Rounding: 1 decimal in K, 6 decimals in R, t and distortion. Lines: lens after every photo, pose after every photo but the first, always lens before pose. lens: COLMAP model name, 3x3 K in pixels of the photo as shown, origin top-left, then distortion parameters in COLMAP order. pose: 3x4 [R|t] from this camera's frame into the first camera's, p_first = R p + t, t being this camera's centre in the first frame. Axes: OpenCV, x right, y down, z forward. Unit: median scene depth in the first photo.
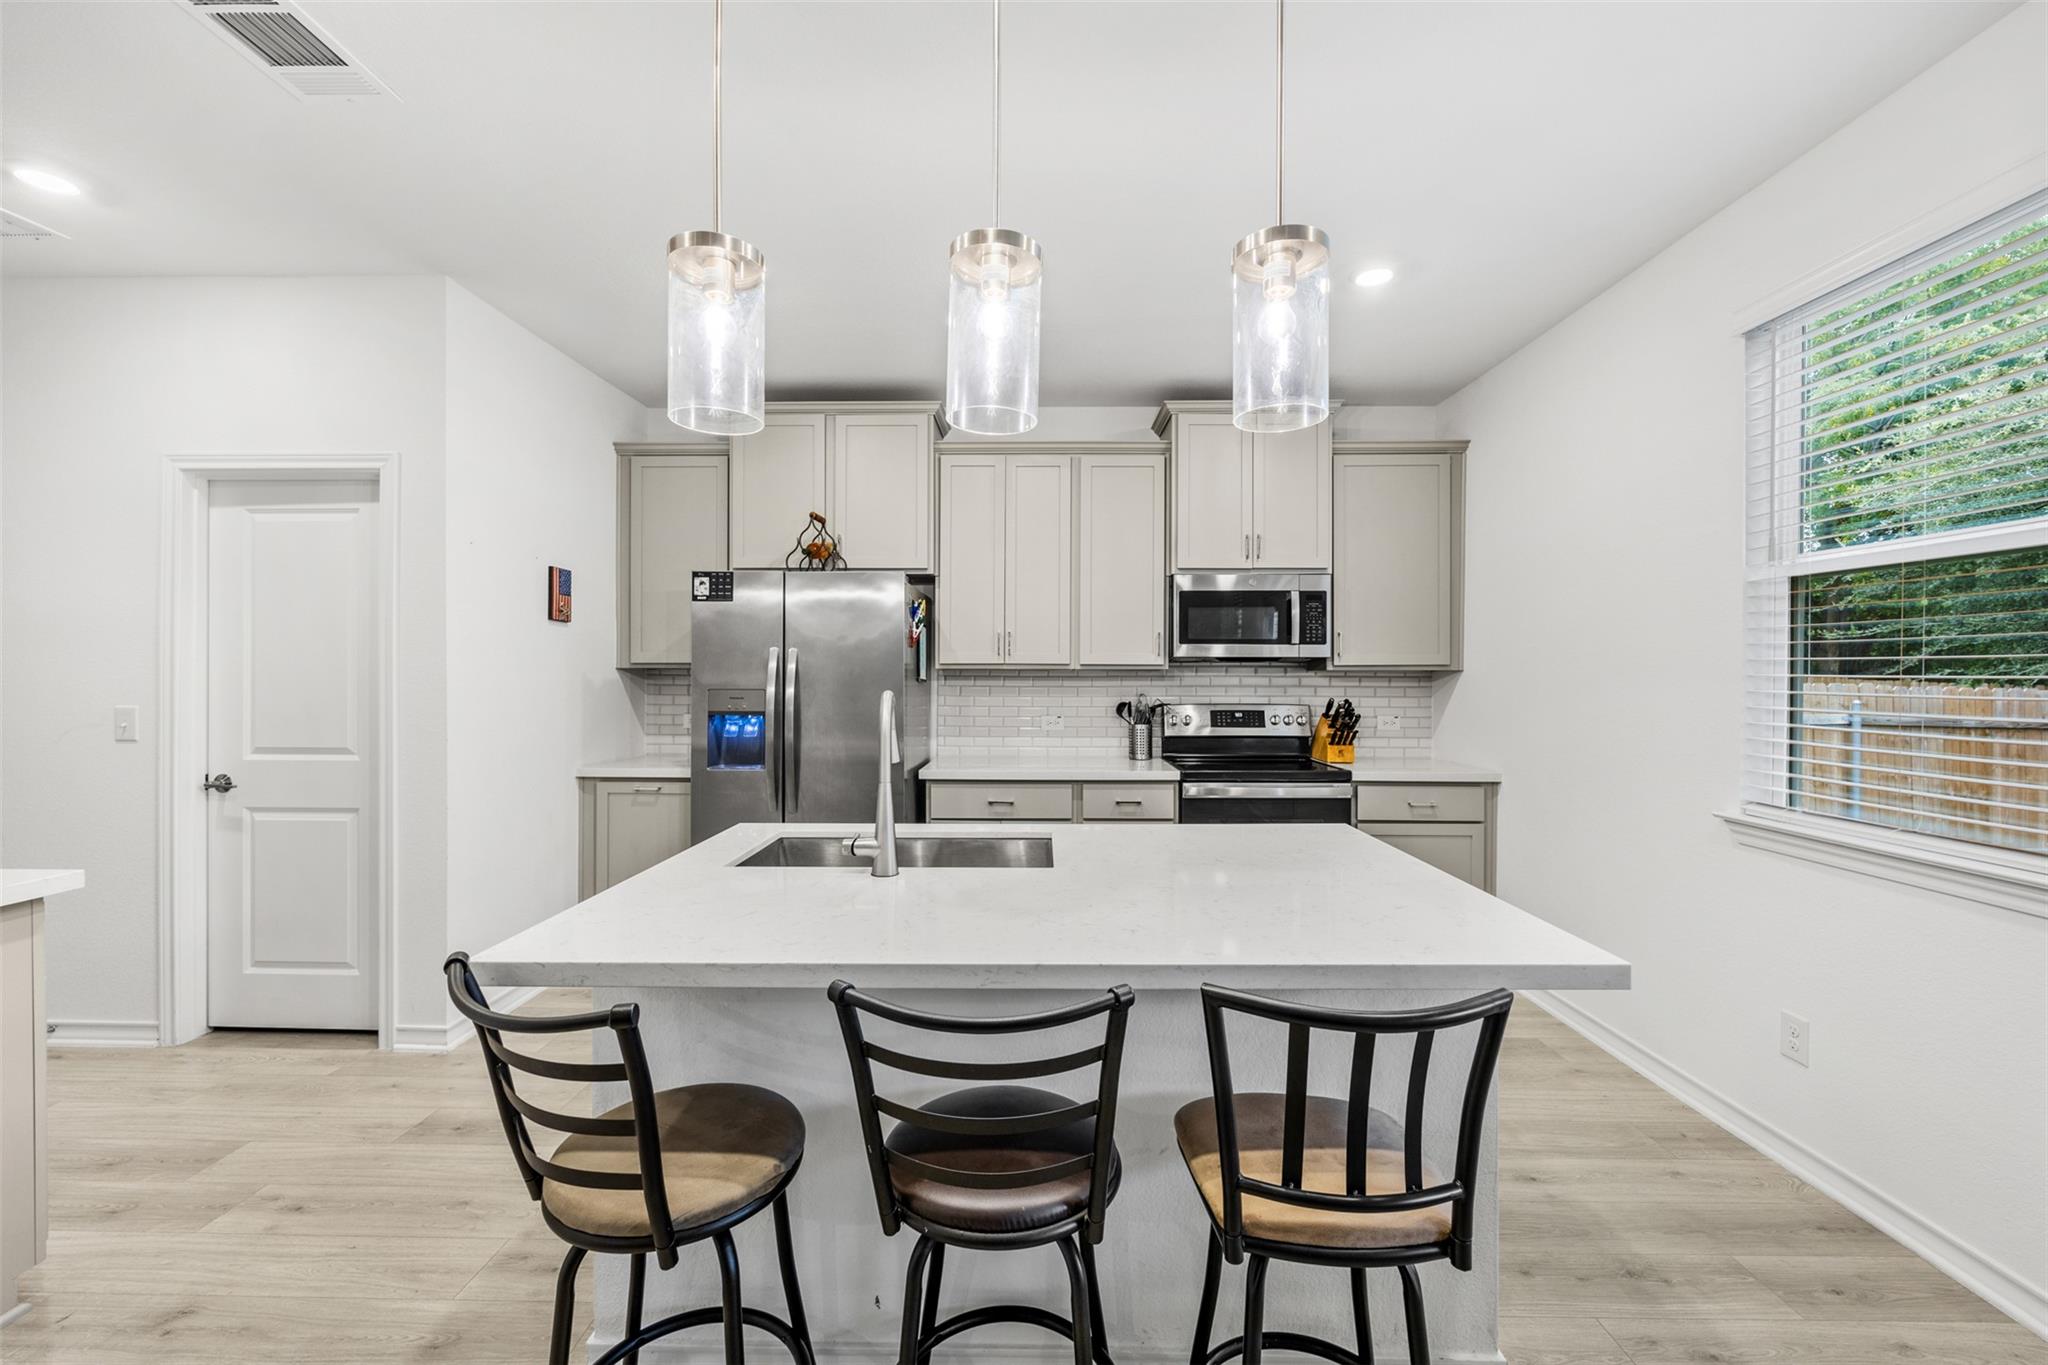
lens RADIAL K [[817.8, 0, 1016.1], [0, 817.8, 678.2], [0, 0, 1]] dist [-0.000979, 0.000736]
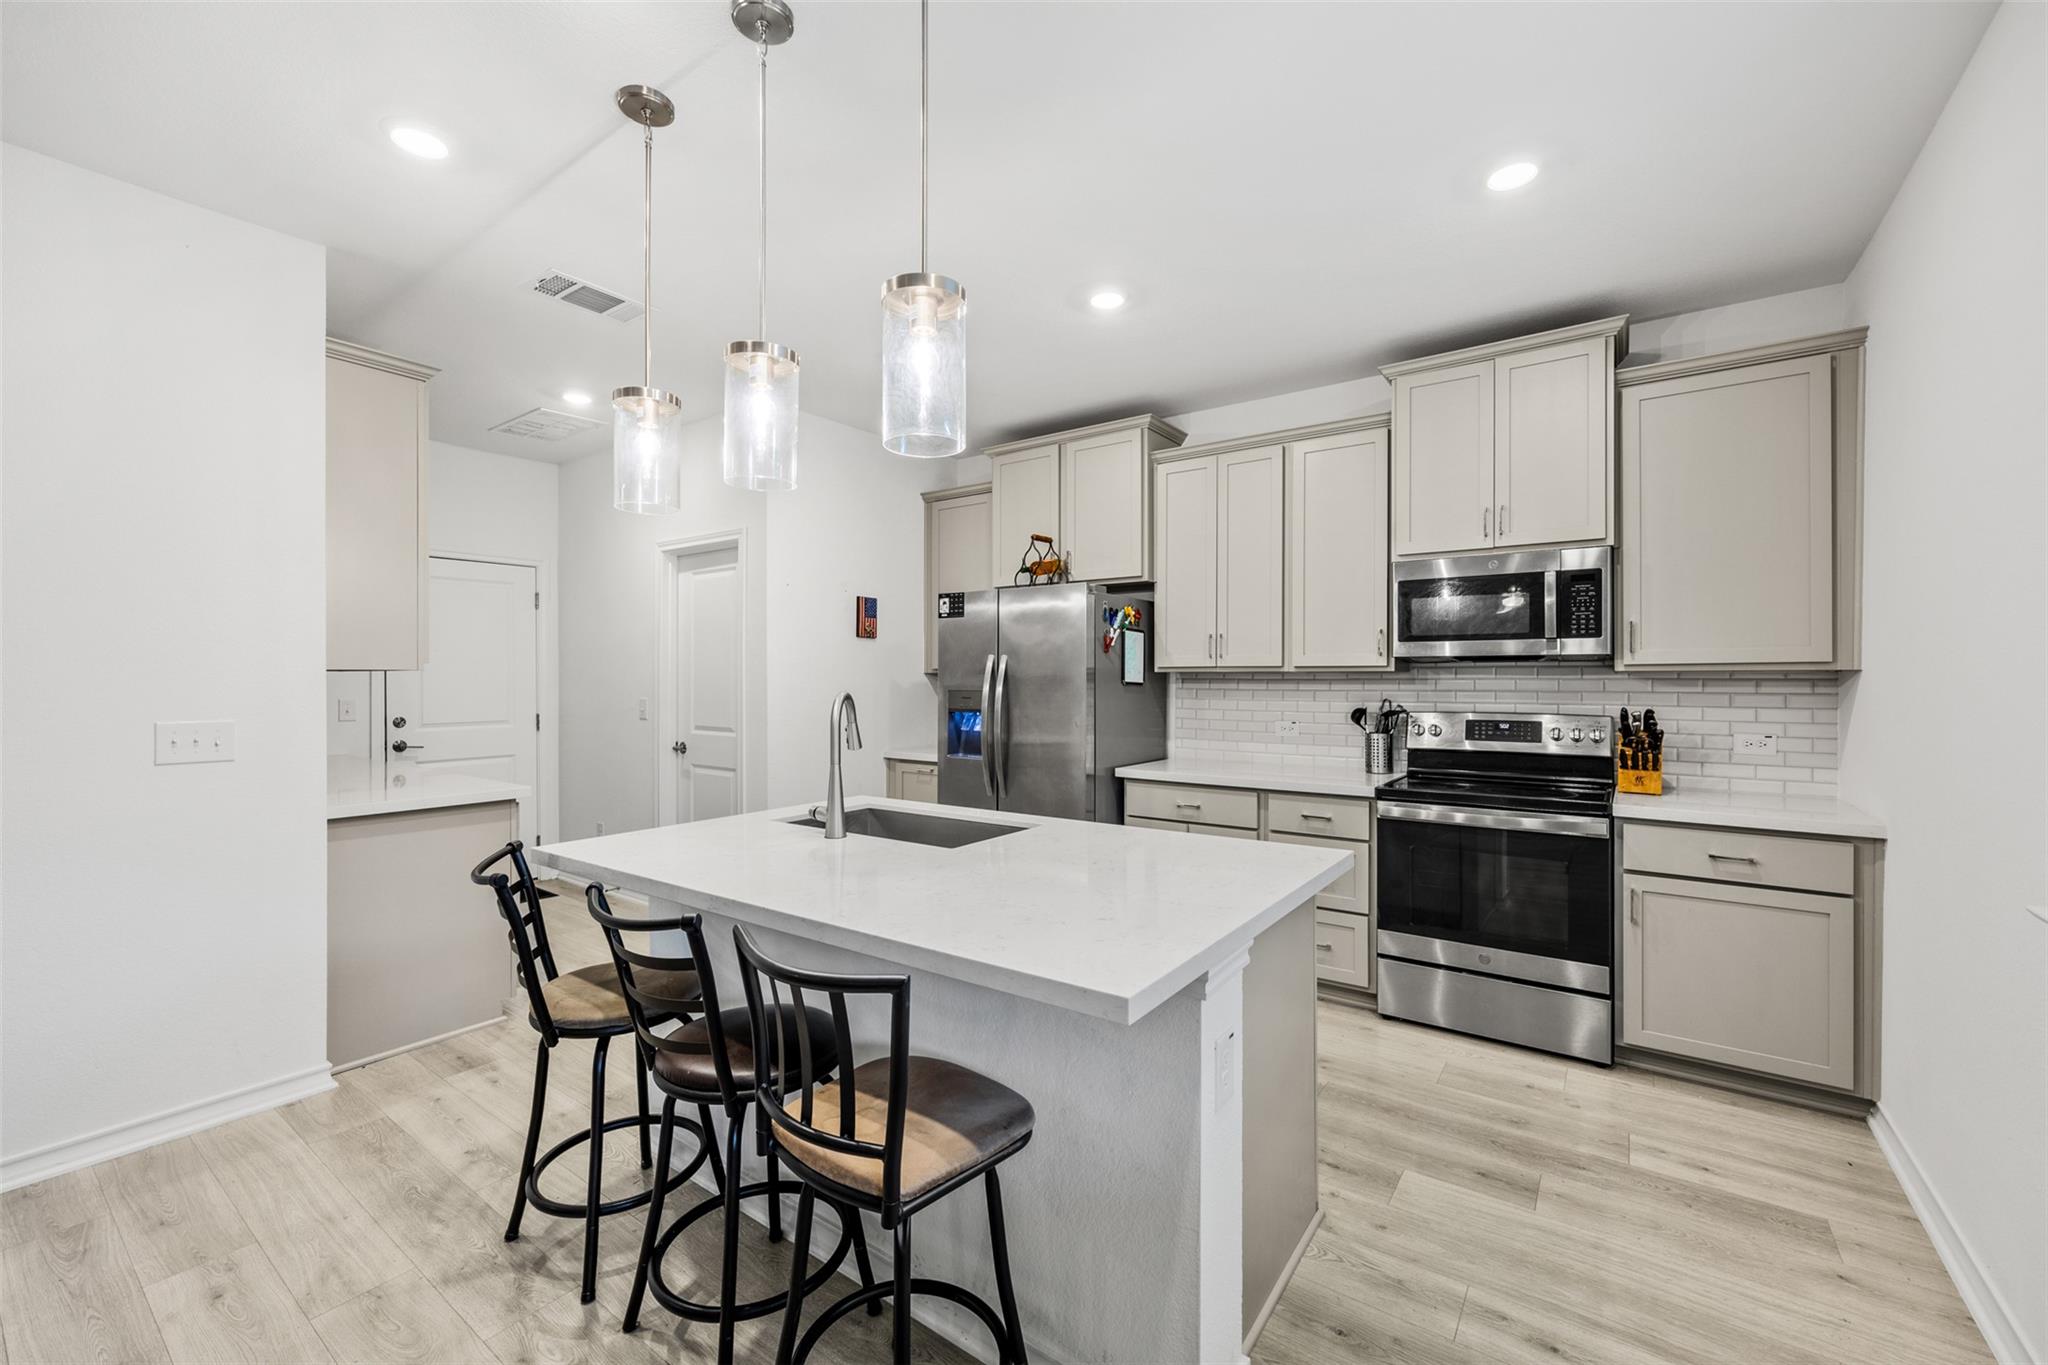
lens RADIAL K [[817.8, 0, 1022.7], [0, 817.8, 676.2], [0, 0, 1]] dist [-0.000979, 0.000736]
pose [[0.824360, -0.002744, -0.566059, 0.367374], [-0.000279, 0.999986, -0.005253, -0.000676], [0.566065, 0.004488, 0.824348, 0.057441]]
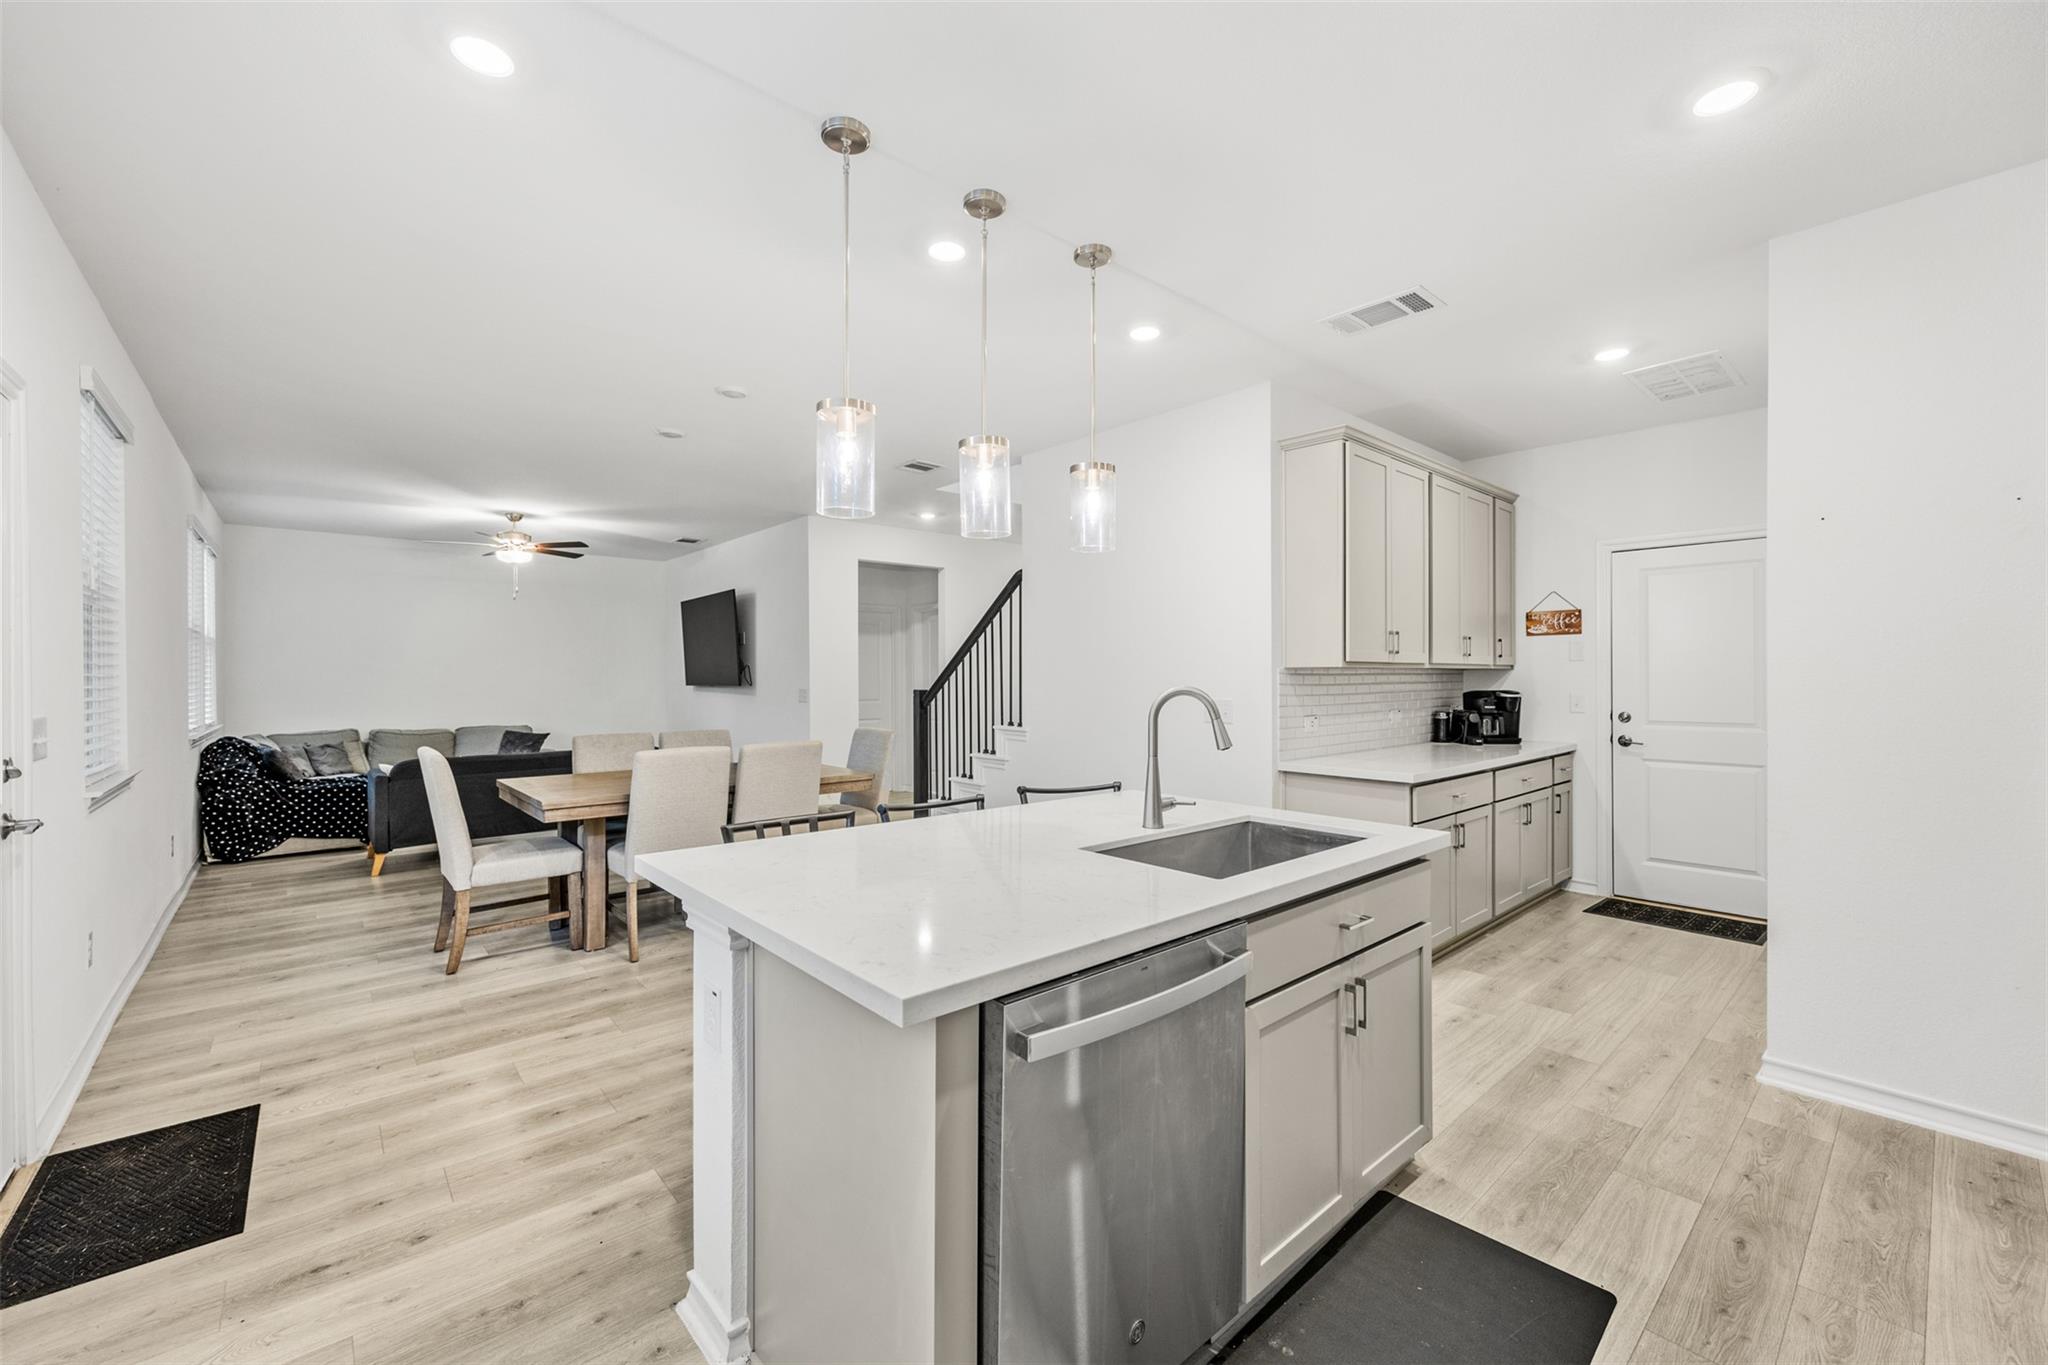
lens RADIAL K [[817.8, 0, 1028.0], [0, 817.8, 680.4], [0, 0, 1]] dist [-0.000979, 0.000736]
pose [[-0.736837, -0.013267, -0.675940, 0.428880], [-0.013076, 0.999900, -0.005372, 0.028157], [0.675944, 0.004880, -0.736937, 0.944029]]
